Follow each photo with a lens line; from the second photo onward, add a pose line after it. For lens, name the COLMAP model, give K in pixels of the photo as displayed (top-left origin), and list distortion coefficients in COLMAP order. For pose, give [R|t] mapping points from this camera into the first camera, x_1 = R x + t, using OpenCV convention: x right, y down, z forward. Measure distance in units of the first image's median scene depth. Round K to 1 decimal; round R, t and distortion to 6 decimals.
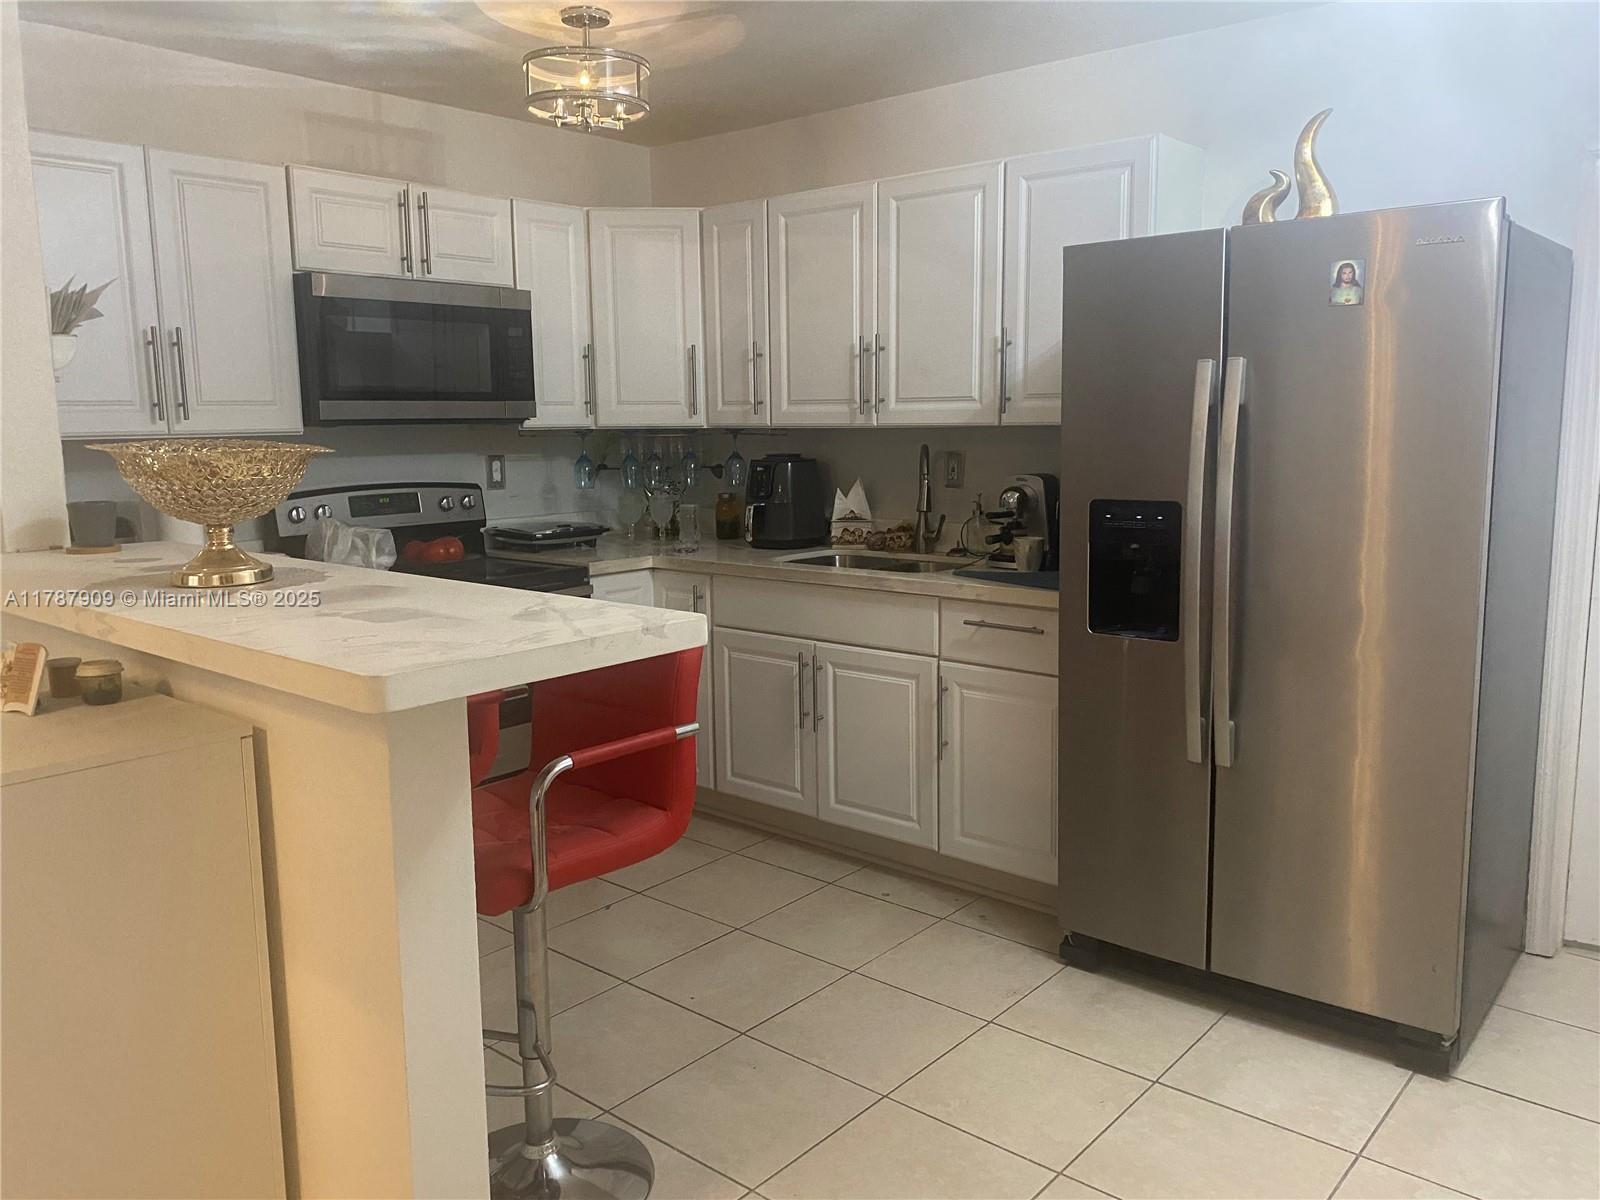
lens RADIAL K [[1223.8, 0, 793.0], [0, 1223.8, 591.7], [0, 0, 1]] dist [0.054503, -0.067486]
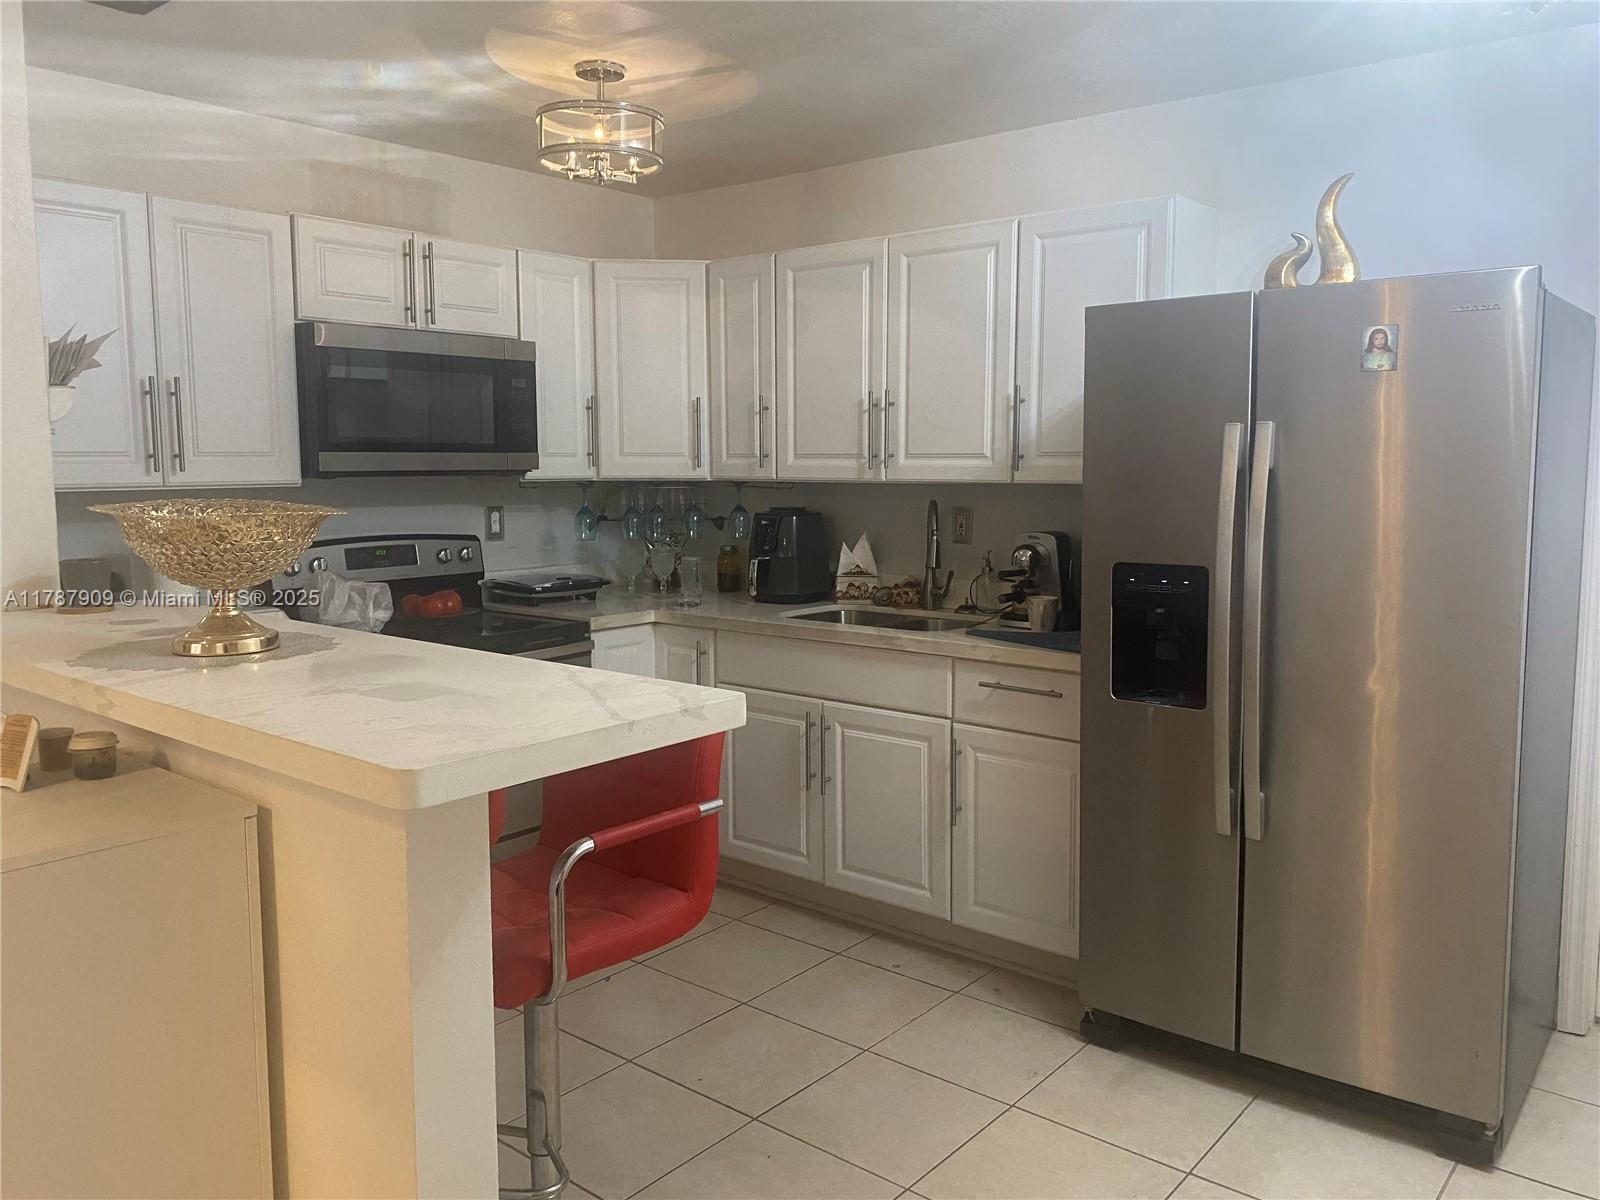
lens RADIAL K [[1223.8, 0, 795.5], [0, 1223.8, 584.7], [0, 0, 1]] dist [0.054503, -0.067486]
pose [[0.999818, 0.007654, 0.017493, -0.025238], [-0.006943, 0.999161, -0.040361, -0.014247], [-0.017787, 0.040233, 0.999032, 0.024101]]
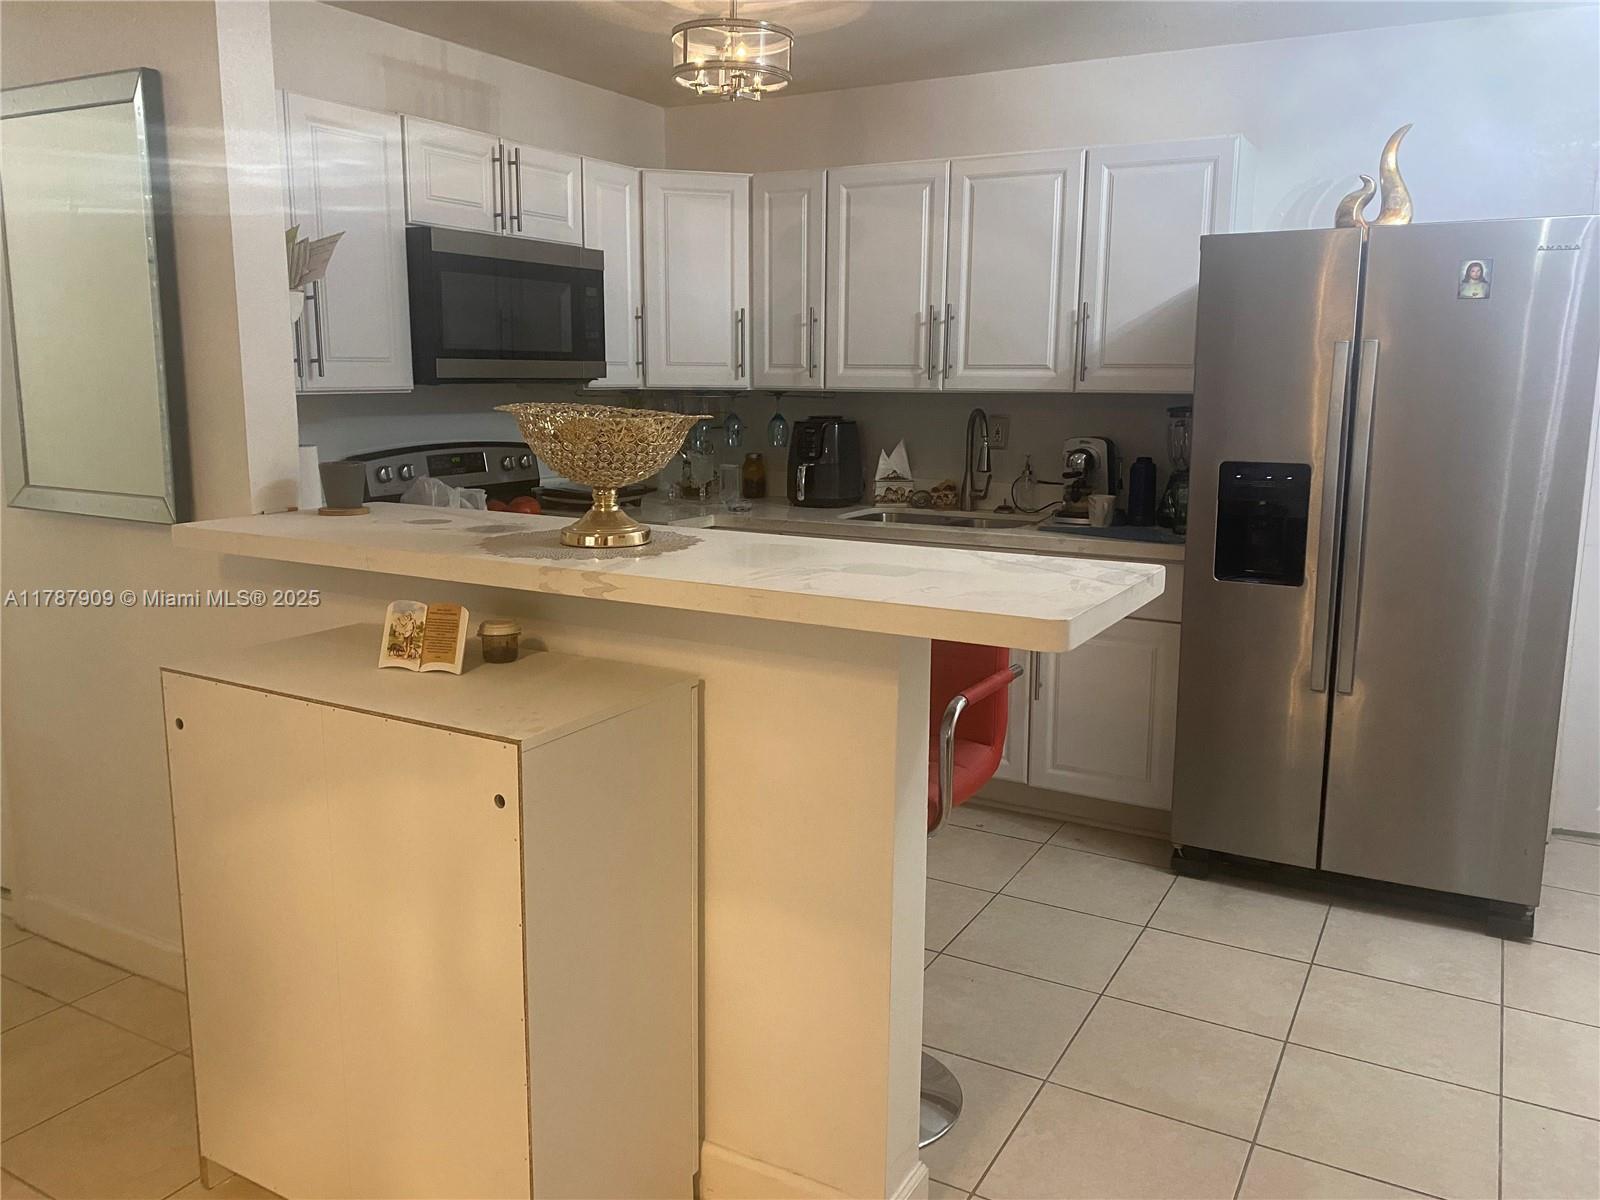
lens RADIAL K [[1223.8, 0, 802.9], [0, 1223.8, 583.6], [0, 0, 1]] dist [0.054503, -0.067486]
pose [[0.979760, -0.016894, 0.199462, -0.322585], [0.011239, 0.999503, 0.029450, -0.000865], [-0.199860, -0.026613, 0.979463, -0.028865]]
